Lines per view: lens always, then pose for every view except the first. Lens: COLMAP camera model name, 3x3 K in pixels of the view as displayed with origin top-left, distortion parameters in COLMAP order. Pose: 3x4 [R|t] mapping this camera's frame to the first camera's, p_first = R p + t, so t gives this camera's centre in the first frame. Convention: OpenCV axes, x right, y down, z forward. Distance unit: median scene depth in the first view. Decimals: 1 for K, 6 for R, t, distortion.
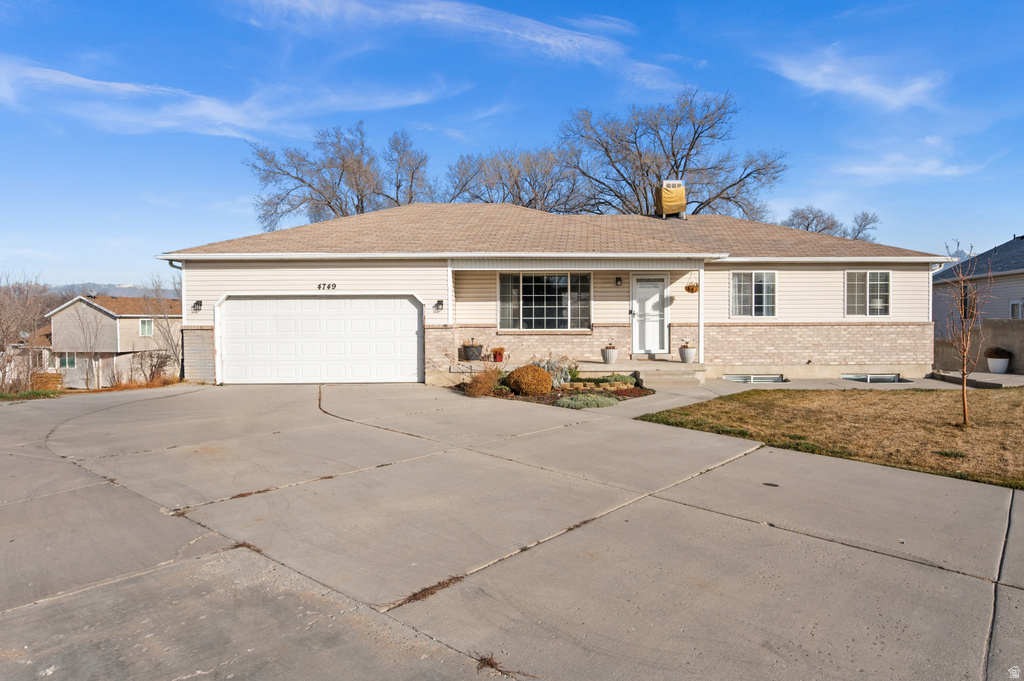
lens RADIAL K [[604.0, 0, 504.5], [0, 604.0, 318.8], [0, 0, 1]] dist [-0.003659, 0.003245]
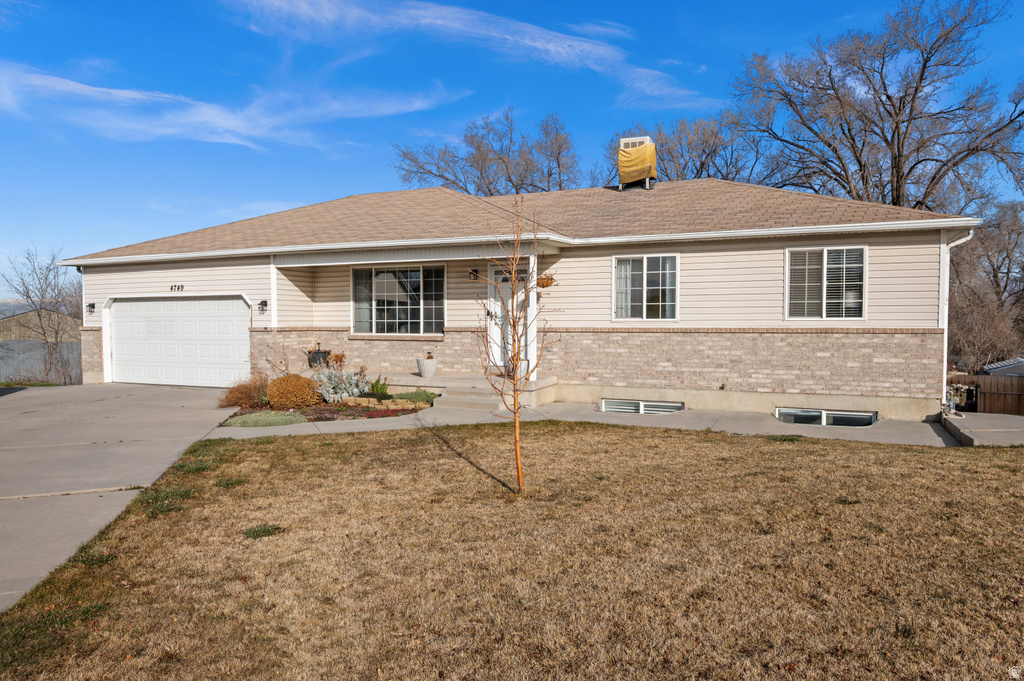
lens RADIAL K [[662.8, 0, 511.8], [0, 662.8, 339.7], [0, 0, 1]] dist [0.004075, -0.001080]
pose [[0.907576, 0.014579, -0.419634, 0.601301], [-0.003740, 0.999638, 0.026641, 0.000180], [0.419871, -0.022609, 0.907302, 0.225647]]
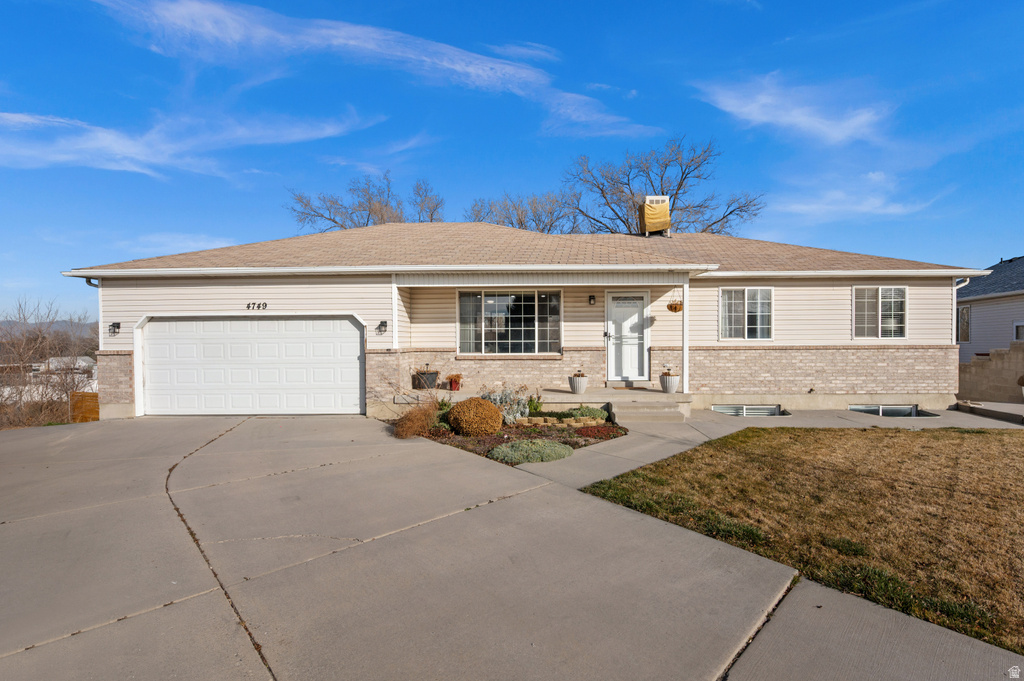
lens RADIAL K [[482.3, 0, 509.6], [0, 482.3, 343.1], [0, 0, 1]] dist [0.002068, -0.000821]
pose [[0.999153, -0.001608, -0.041130, 0.096572], [0.001720, 0.999995, 0.002693, -0.000323], [0.041125, -0.002761, 0.999150, 0.282227]]
